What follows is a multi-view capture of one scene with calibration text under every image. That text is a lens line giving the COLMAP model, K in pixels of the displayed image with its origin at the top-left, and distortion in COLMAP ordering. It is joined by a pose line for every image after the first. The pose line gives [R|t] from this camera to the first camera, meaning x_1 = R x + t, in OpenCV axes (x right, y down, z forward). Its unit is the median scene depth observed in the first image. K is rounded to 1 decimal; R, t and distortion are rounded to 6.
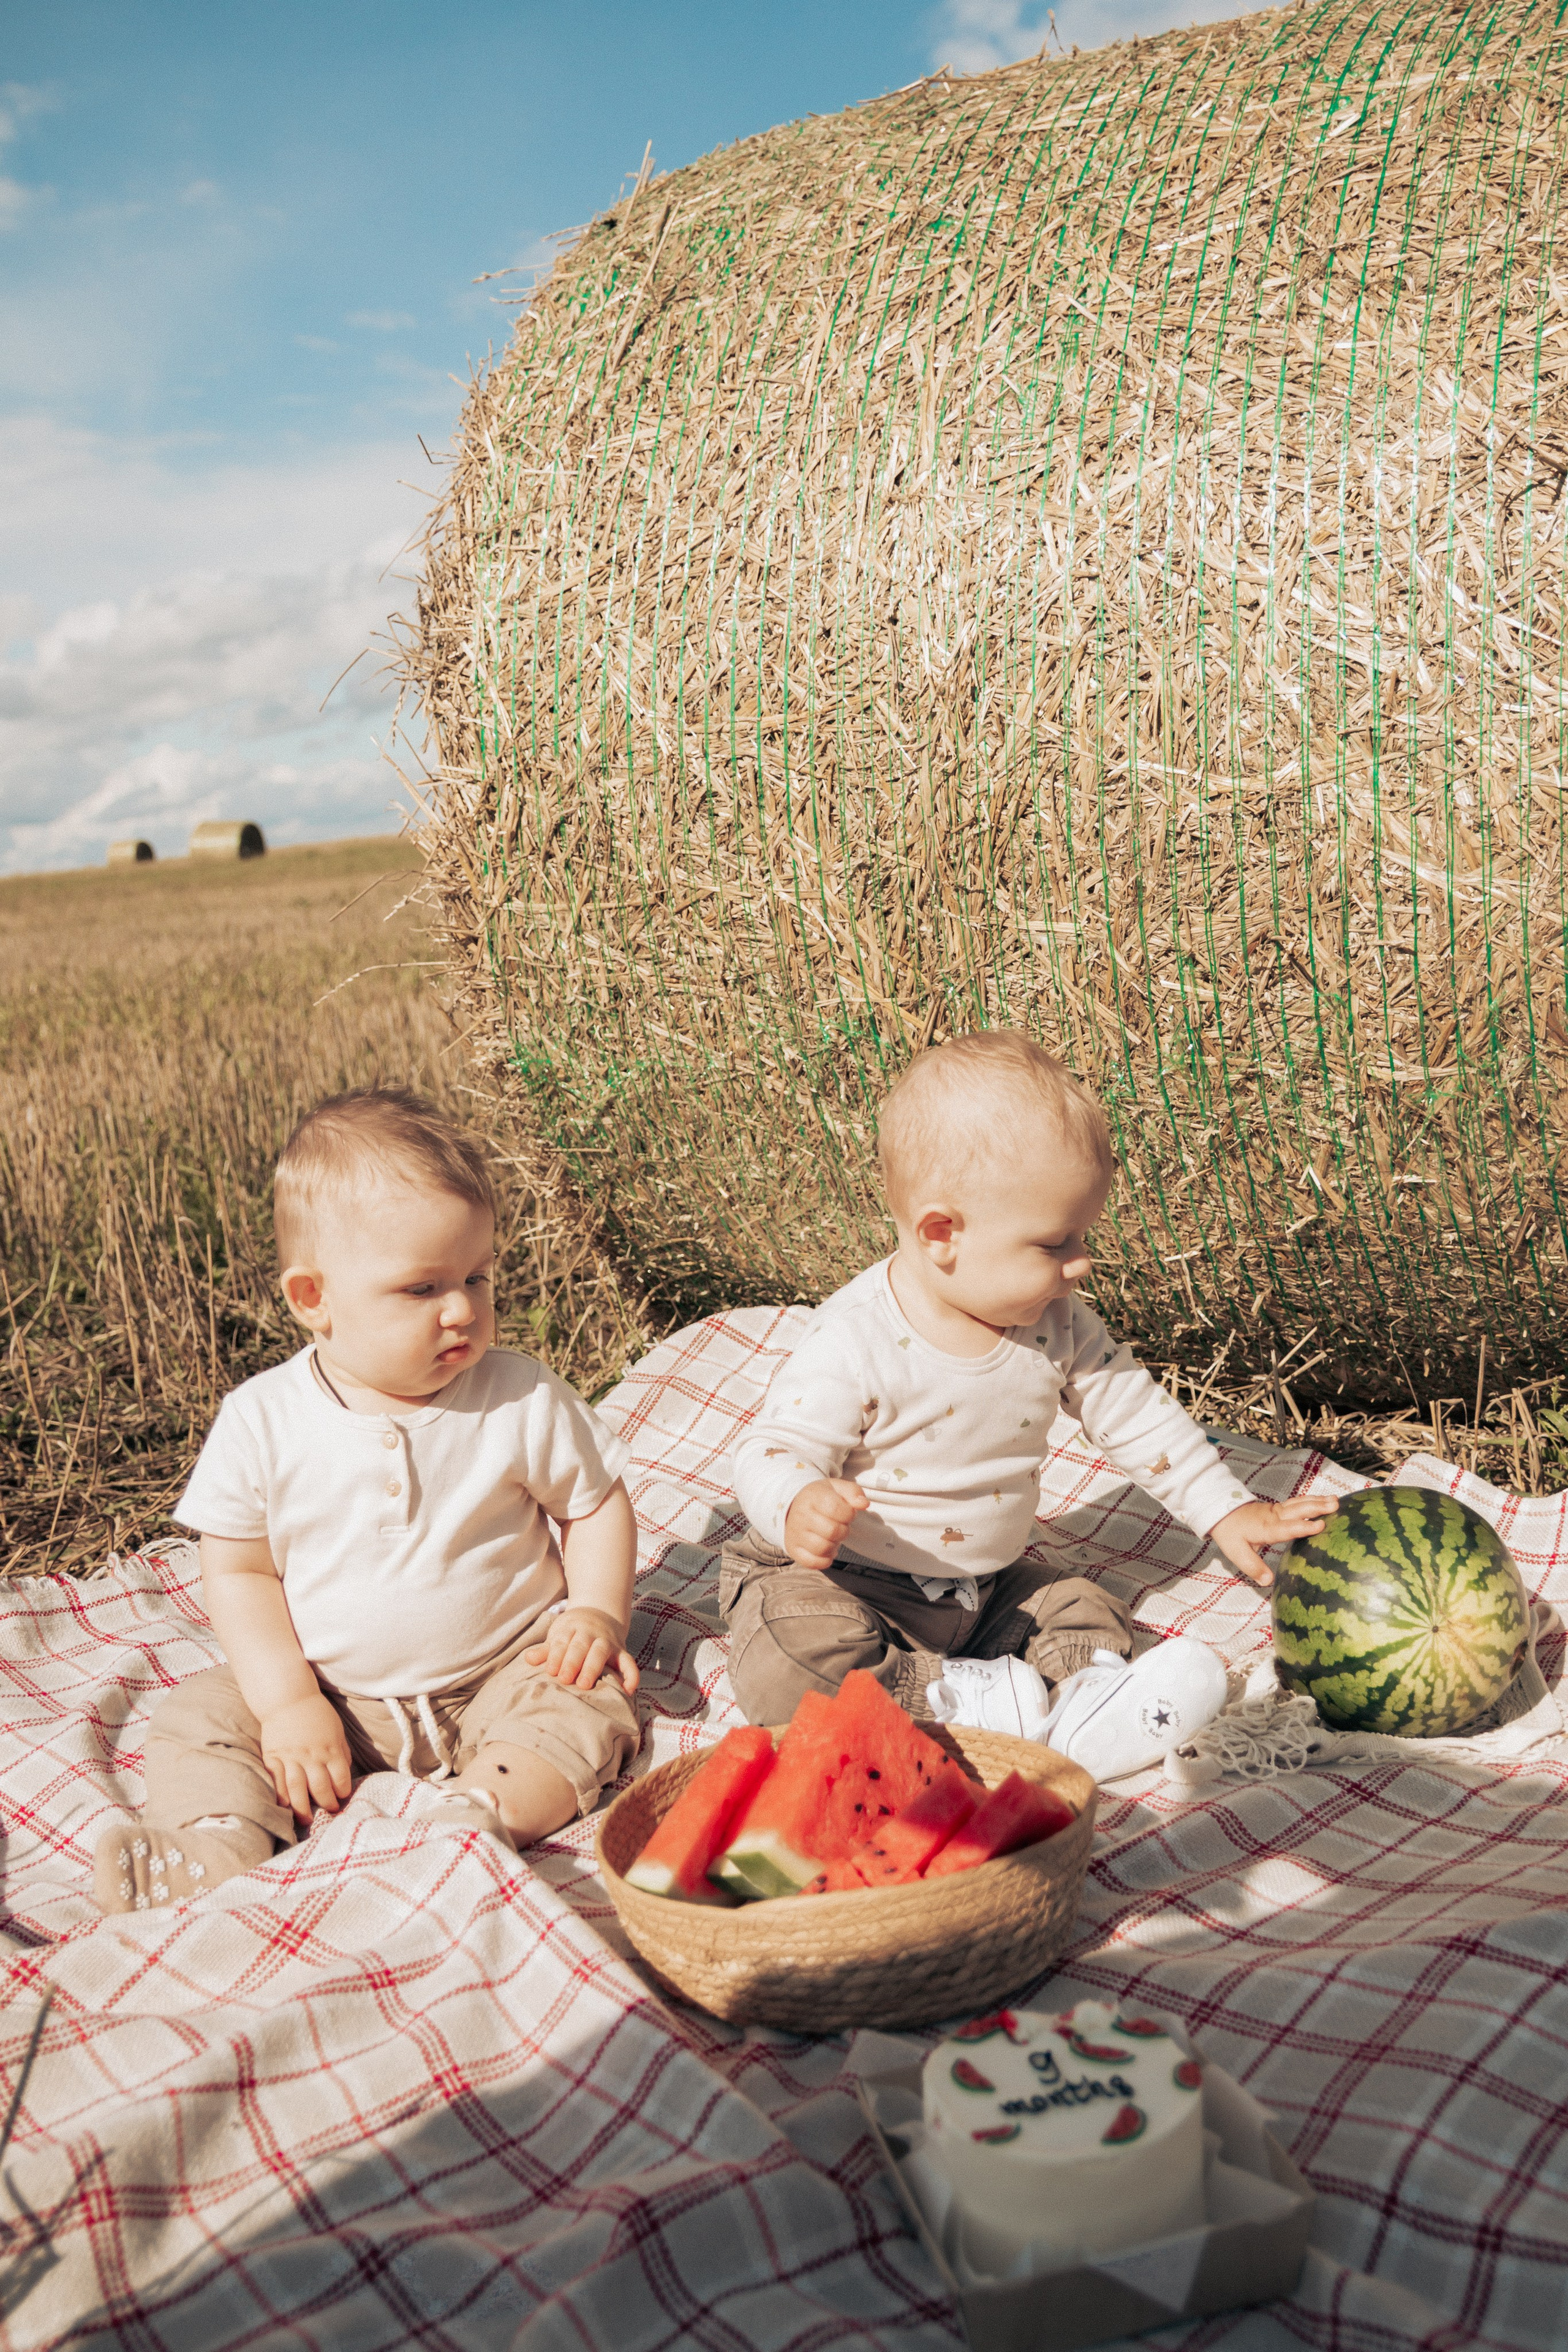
lens RADIAL K [[2301.7, 0, 802.8], [0, 2301.7, 1195.1], [0, 0, 1]] dist [0.013791, 0.000000]
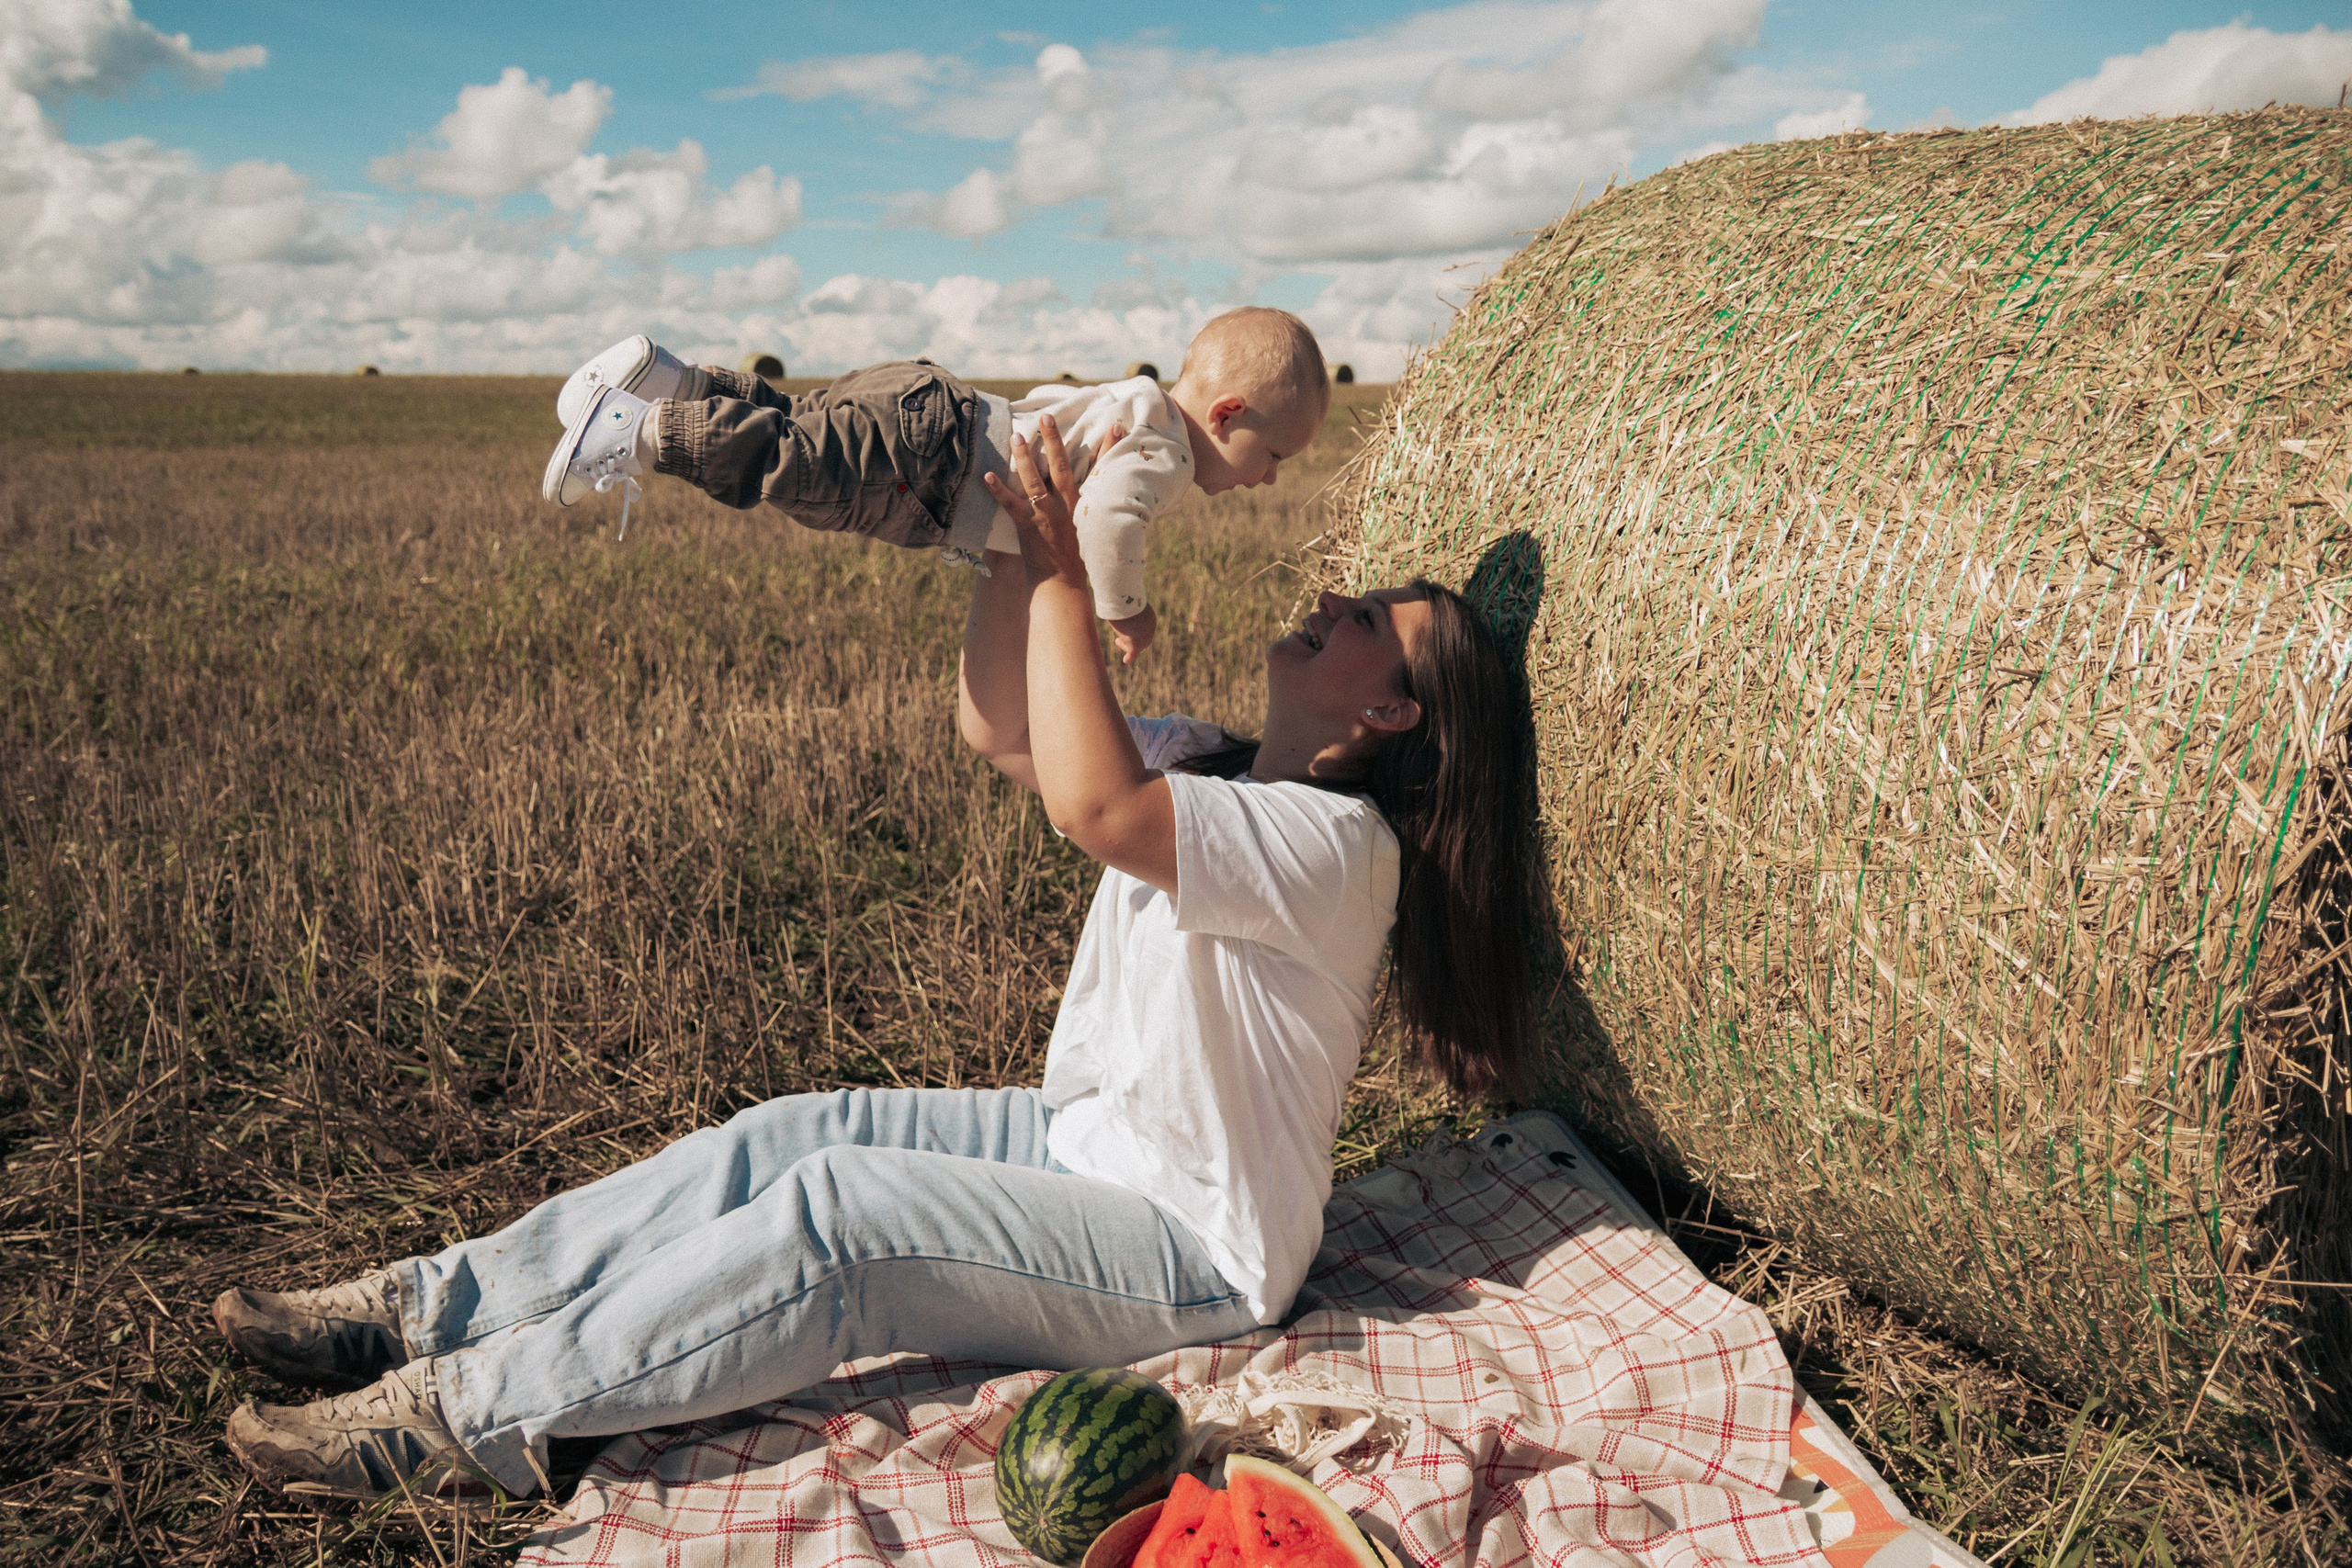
lens RADIAL K [[1996.4, 0, 1154.5], [0, 1996.4, 869.4], [0, 0, 1]] dist [-0.070670, 0.083174]
pose [[0.875371, 0.211805, -0.434586, 0.337307], [-0.173297, 0.976656, 0.126928, -0.229065], [0.451325, -0.035797, 0.891641, -0.091466]]
